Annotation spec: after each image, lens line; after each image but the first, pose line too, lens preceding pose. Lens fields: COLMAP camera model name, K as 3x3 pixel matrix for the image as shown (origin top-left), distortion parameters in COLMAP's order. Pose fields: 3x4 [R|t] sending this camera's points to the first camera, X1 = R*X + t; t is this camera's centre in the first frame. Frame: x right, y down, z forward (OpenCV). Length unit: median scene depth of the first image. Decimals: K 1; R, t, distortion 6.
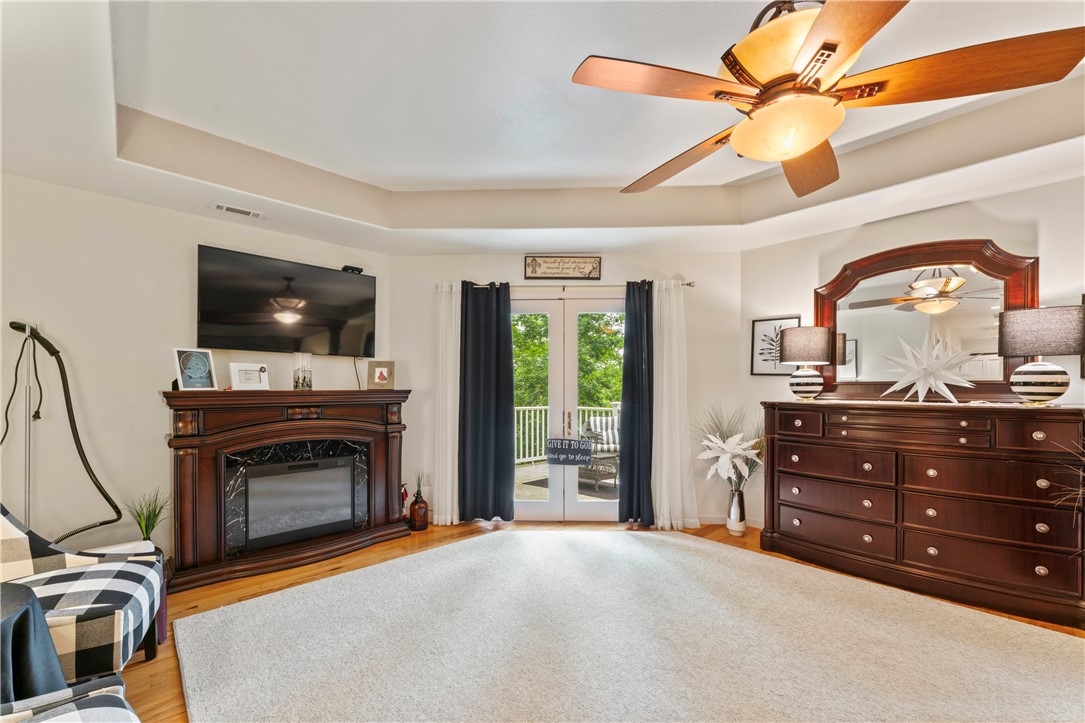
lens RADIAL K [[435.2, 0, 544.5], [0, 435.2, 394.3], [0, 0, 1]] dist [0.000001, -0.000002]
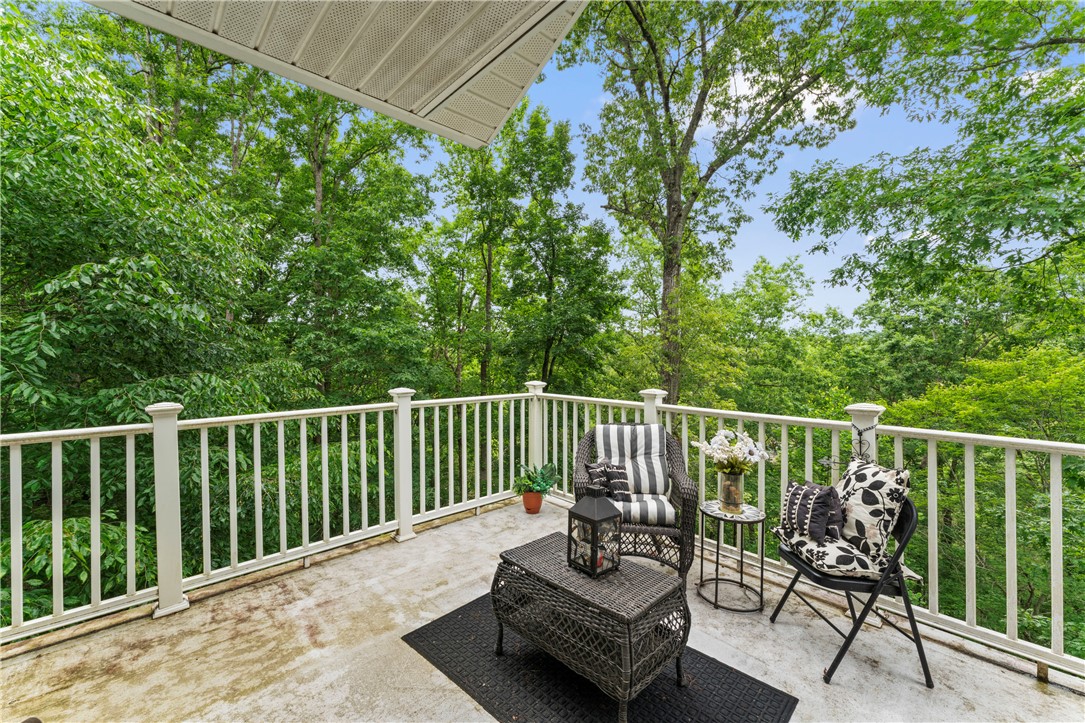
lens RADIAL K [[440.9, 0, 542.5], [0, 440.9, 361.5], [0, 0, 1]] dist [0.000055, -0.000001]
pose [[0.999947, -0.009239, -0.004638, 0.055665], [0.009257, 0.999950, 0.003860, -0.014213], [0.004602, -0.003903, 0.999982, 0.563470]]
